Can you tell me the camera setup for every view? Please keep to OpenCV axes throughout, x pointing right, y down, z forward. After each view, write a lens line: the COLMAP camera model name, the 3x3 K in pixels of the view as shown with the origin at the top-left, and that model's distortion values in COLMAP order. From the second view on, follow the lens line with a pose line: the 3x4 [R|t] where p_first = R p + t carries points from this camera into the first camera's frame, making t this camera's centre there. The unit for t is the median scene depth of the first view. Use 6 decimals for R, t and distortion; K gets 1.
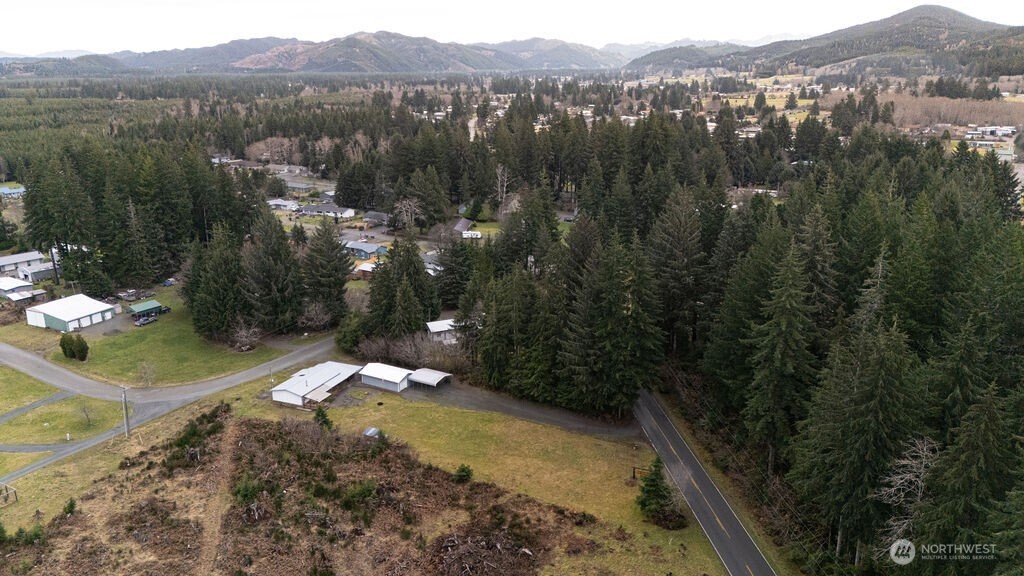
lens RADIAL K [[710.8, 0, 512.0], [0, 710.8, 288.0], [0, 0, 1]] dist [0.005814, -0.002277]
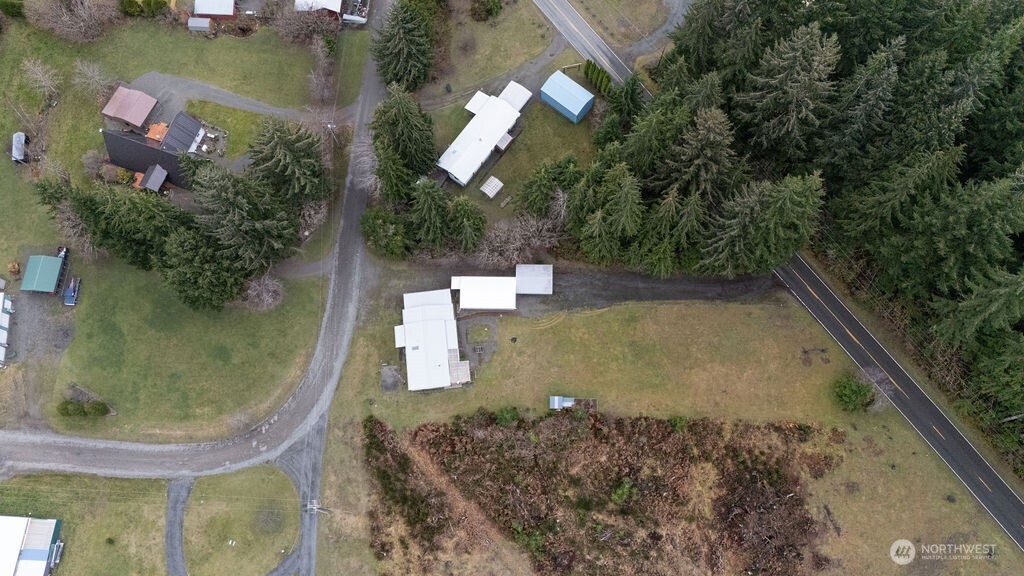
lens RADIAL K [[710.8, 0, 512.0], [0, 710.8, 288.0], [0, 0, 1]] dist [0.005814, -0.002277]
pose [[0.875767, -0.468625, 0.115861, -0.310492], [0.174133, 0.530525, 0.829591, -0.777638], [-0.450234, -0.706353, 0.546219, 0.617552]]
